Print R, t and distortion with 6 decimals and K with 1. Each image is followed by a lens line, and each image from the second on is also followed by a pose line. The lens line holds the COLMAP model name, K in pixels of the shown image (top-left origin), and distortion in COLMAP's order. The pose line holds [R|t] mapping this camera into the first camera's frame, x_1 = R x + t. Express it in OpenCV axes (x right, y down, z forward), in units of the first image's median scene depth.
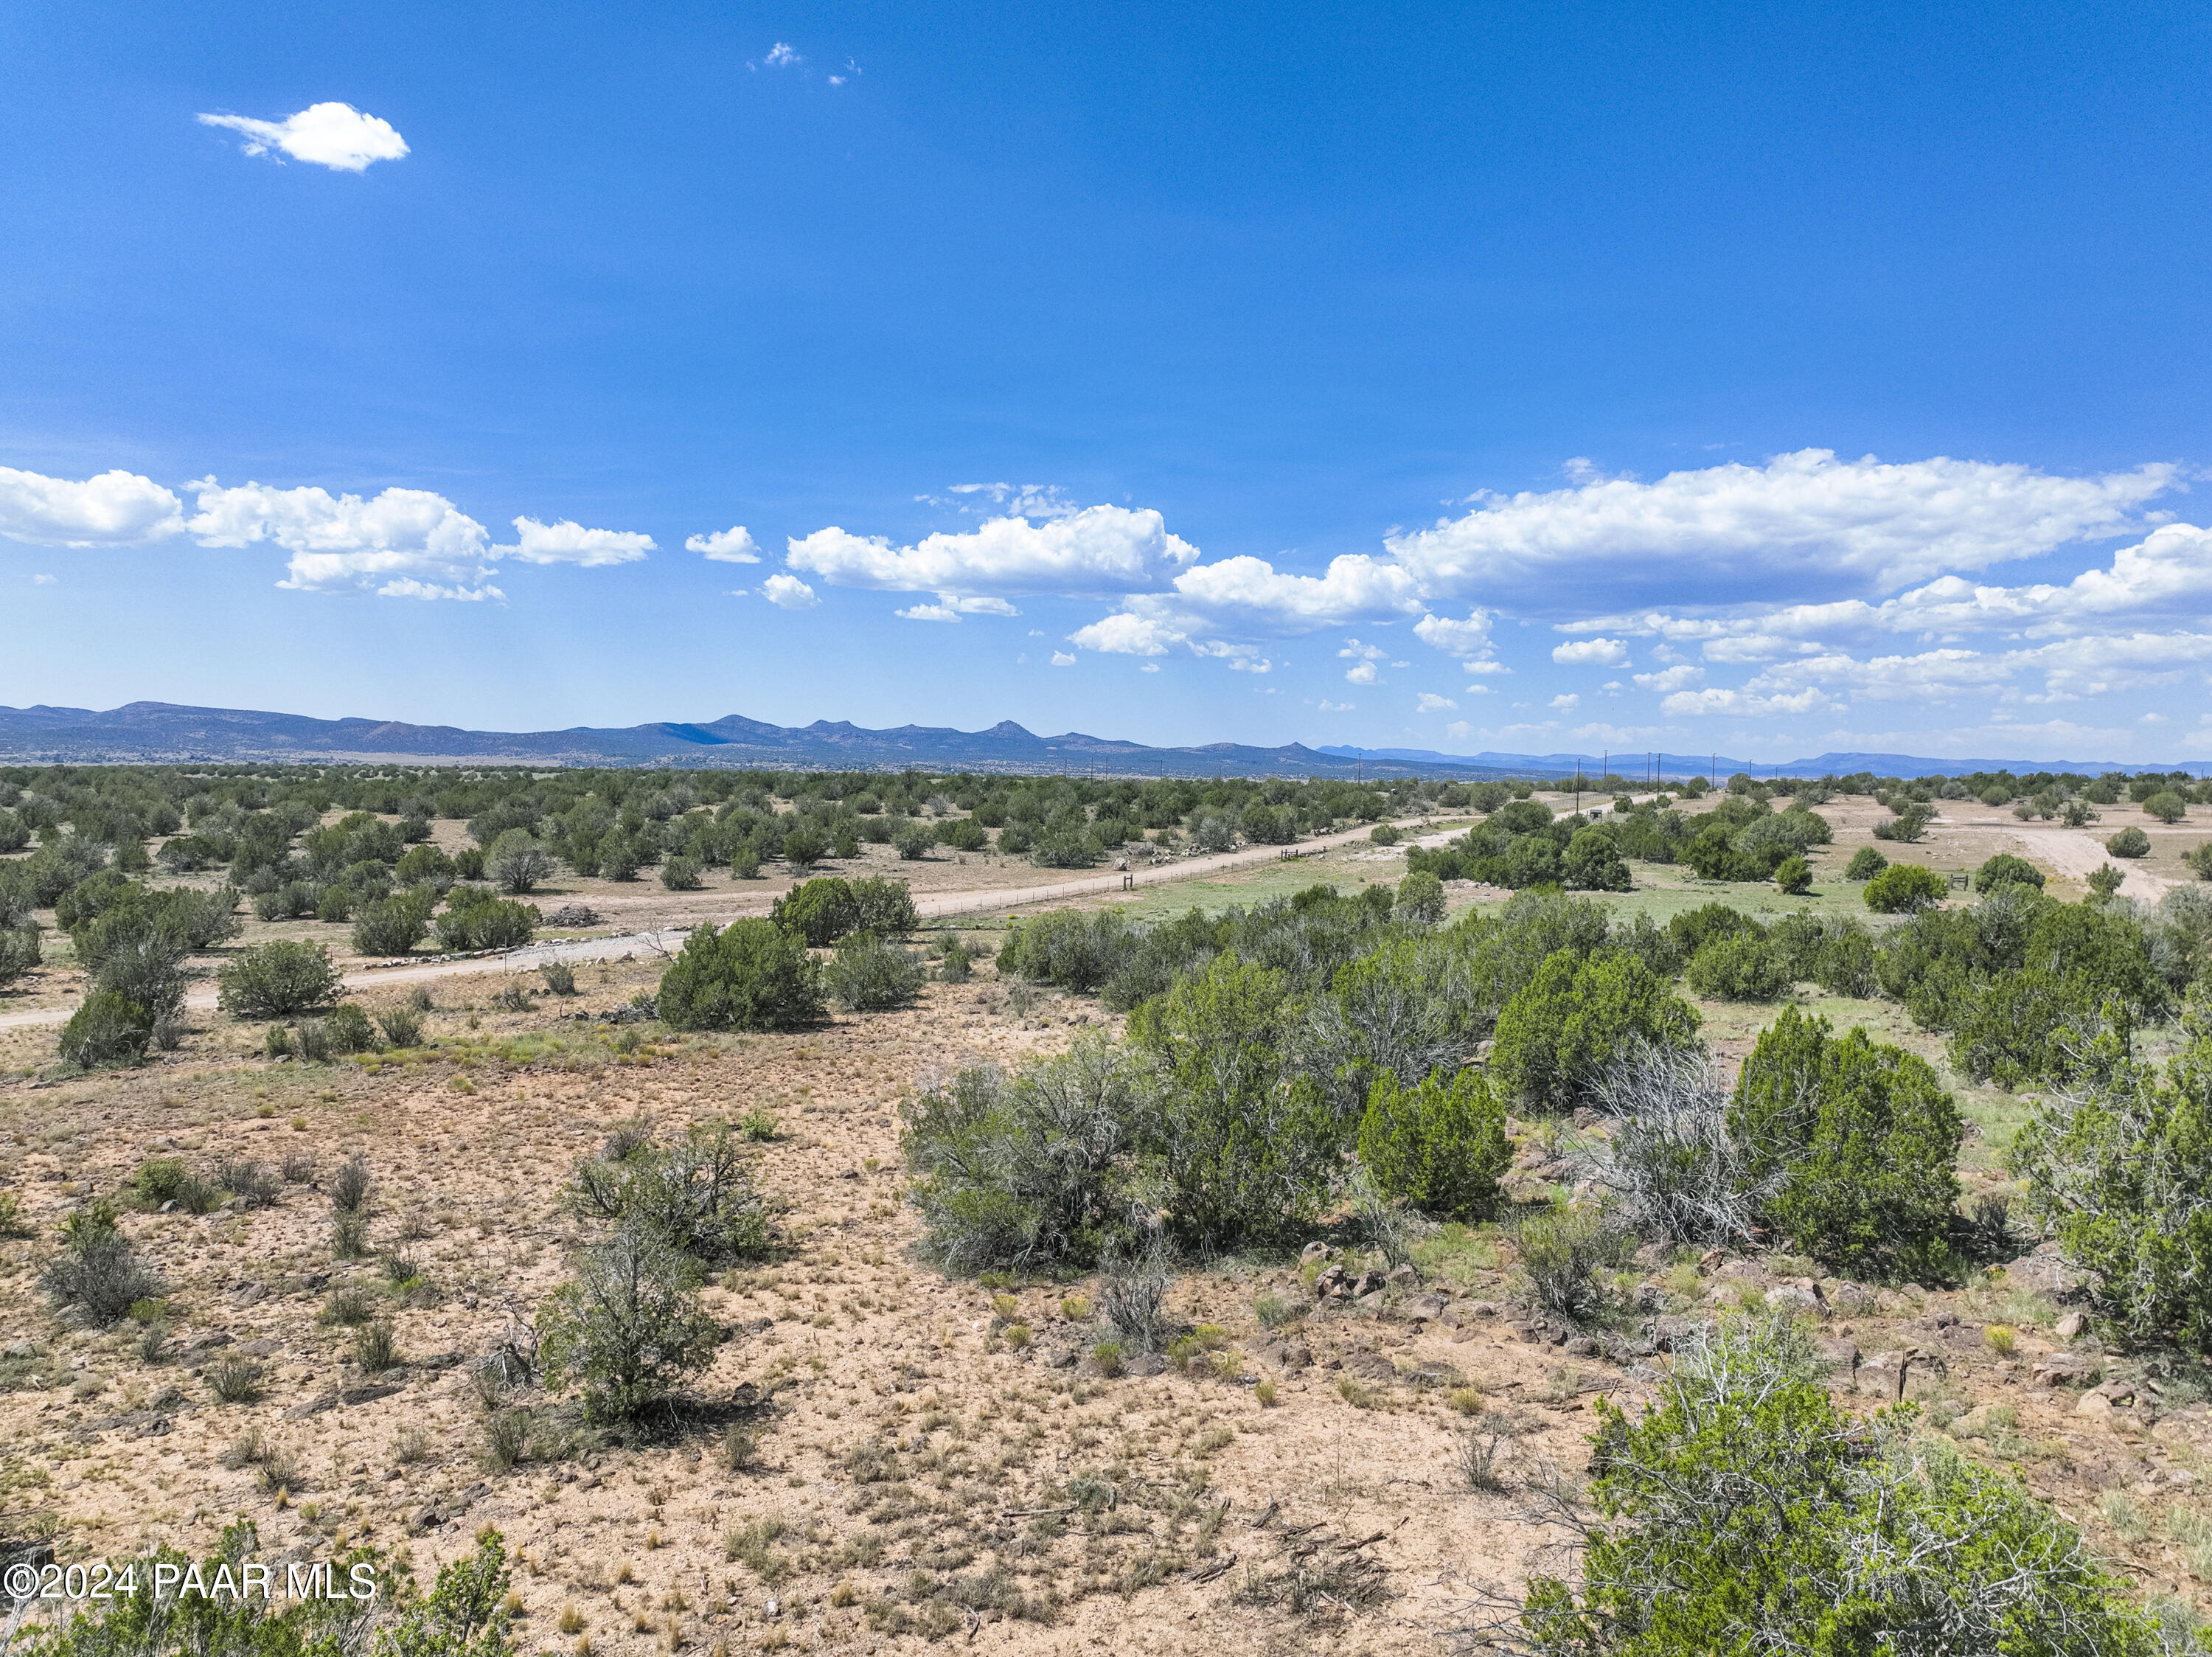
lens RADIAL K [[1555.0, 0, 1107.7], [0, 1555.0, 830.3], [0, 0, 1]] dist [-0.001305, 0.018020]
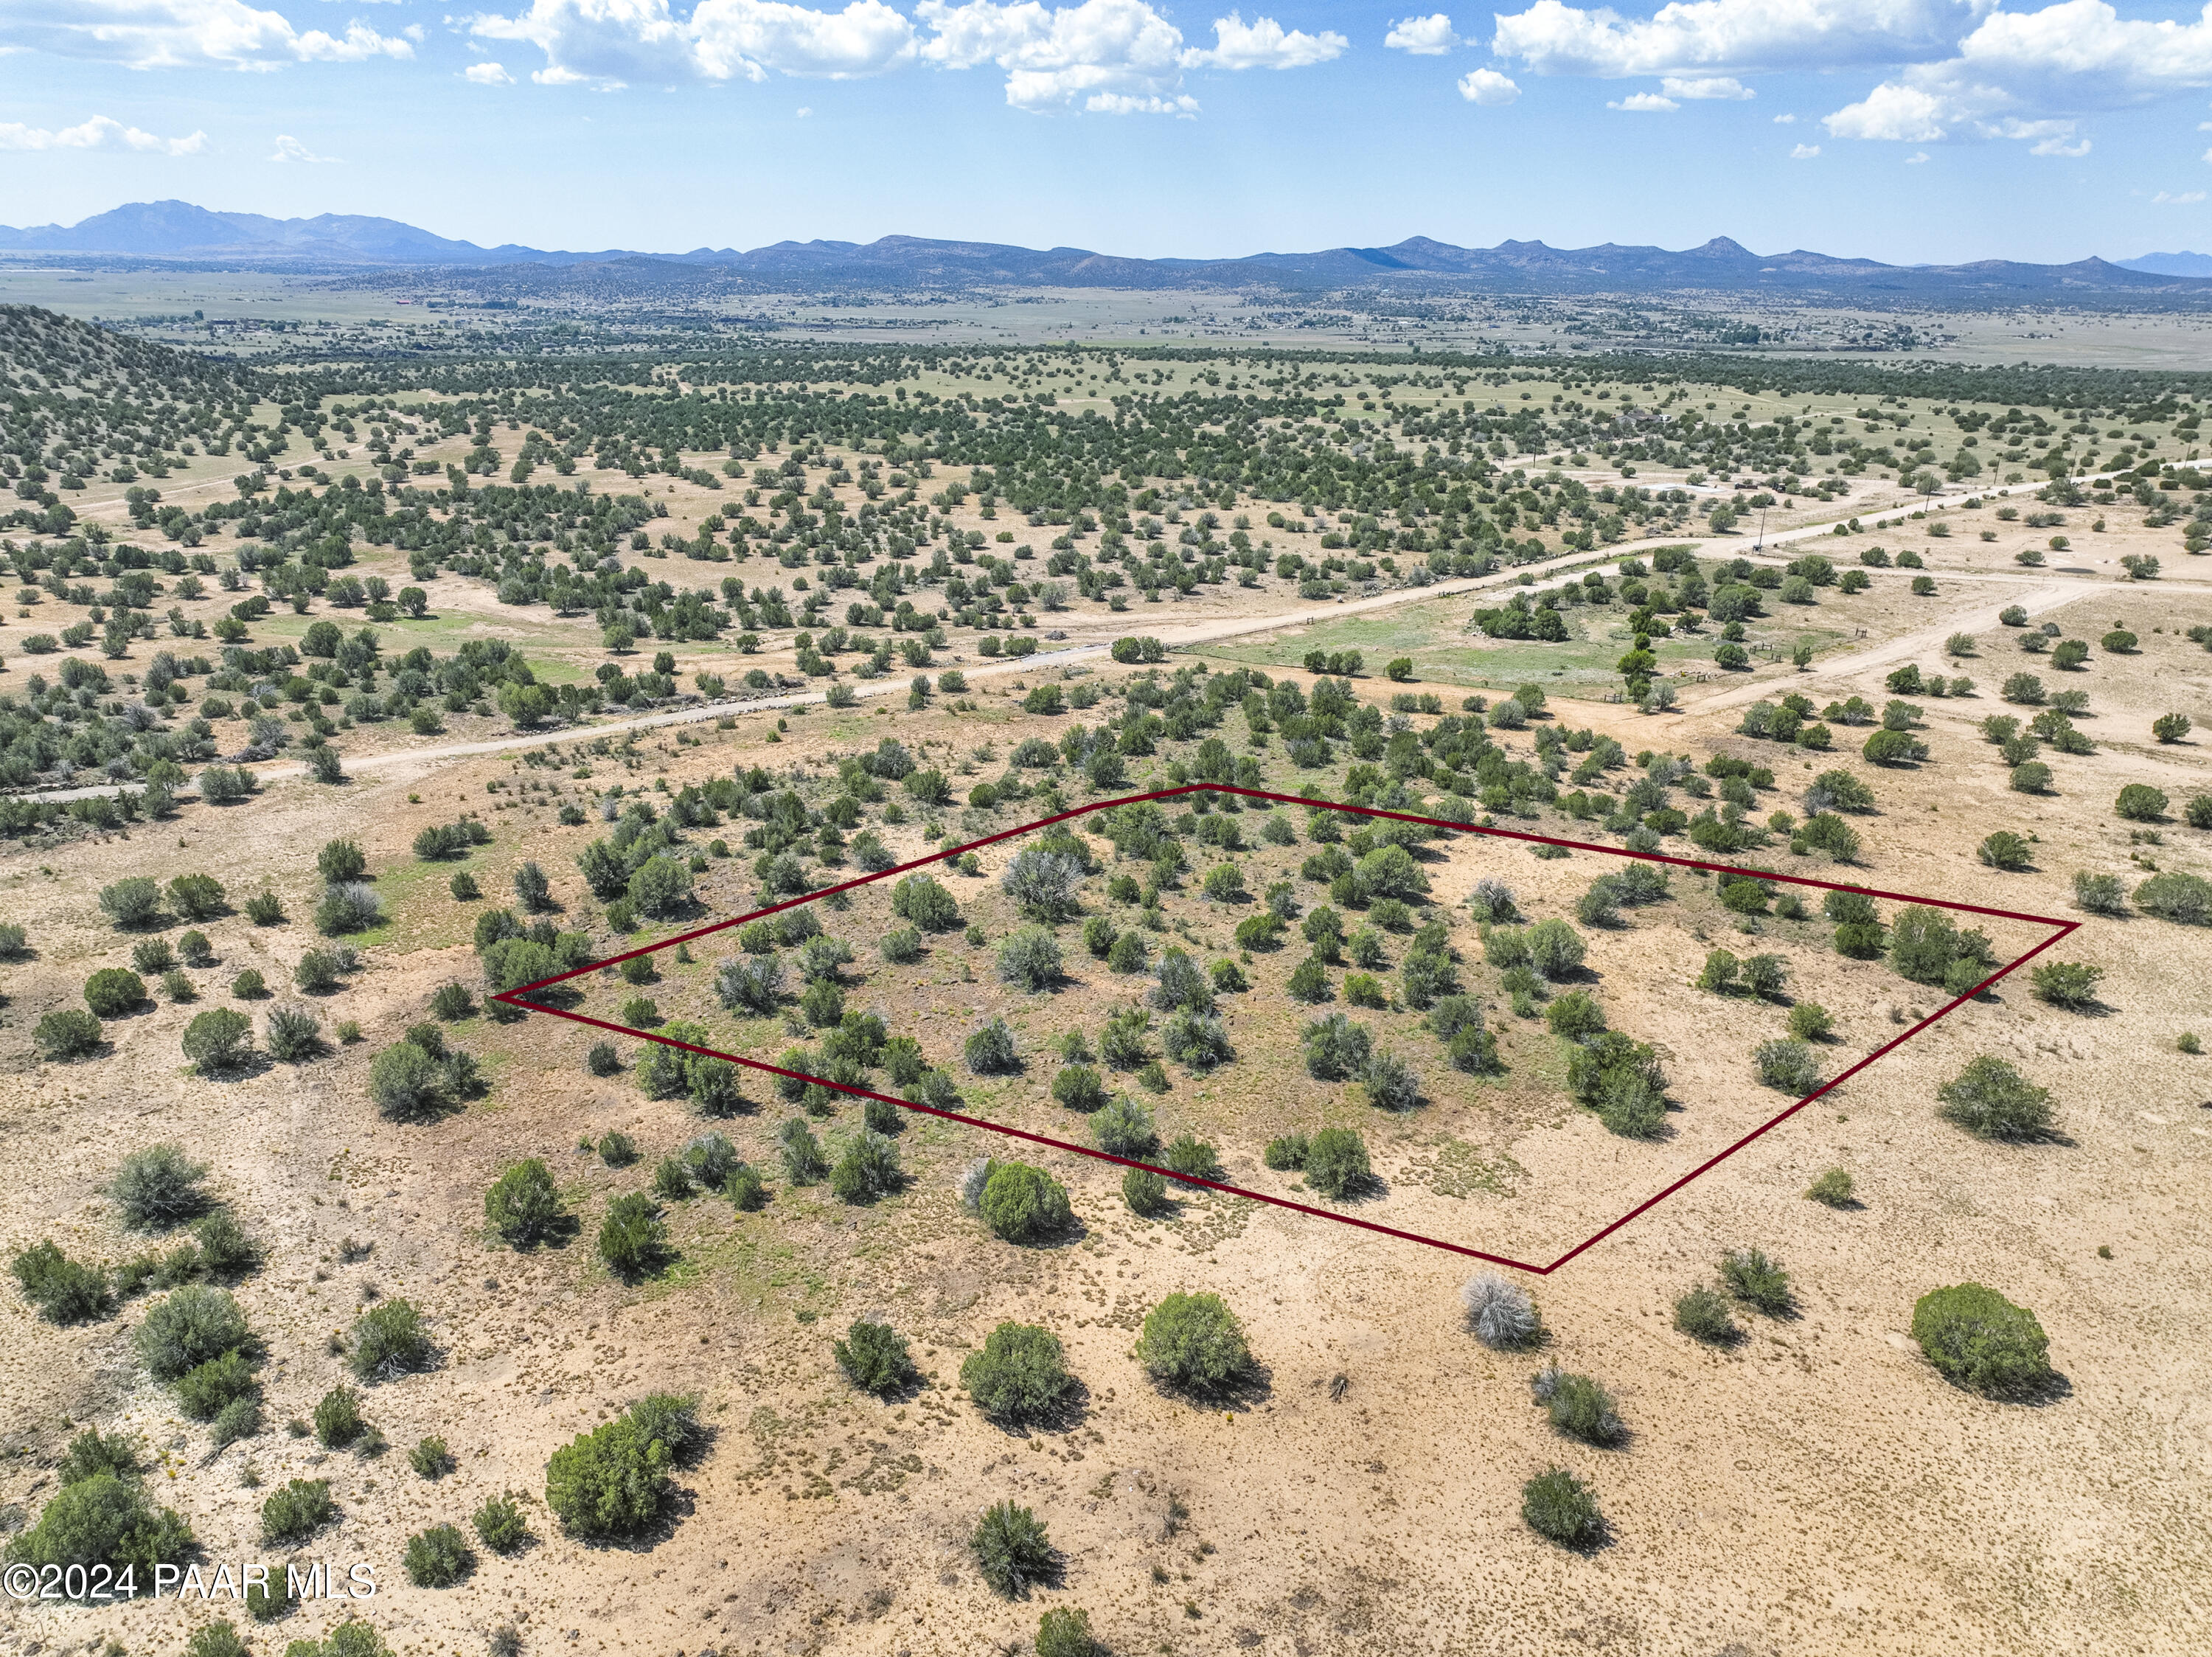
lens RADIAL K [[1555.0, 0, 1107.7], [0, 1555.0, 830.3], [0, 0, 1]] dist [-0.001305, 0.018020]
pose [[0.910931, 0.130513, -0.391371, 0.641402], [-0.010285, 0.955532, 0.294709, -0.321489], [0.412431, -0.264434, 0.871766, -1.070989]]
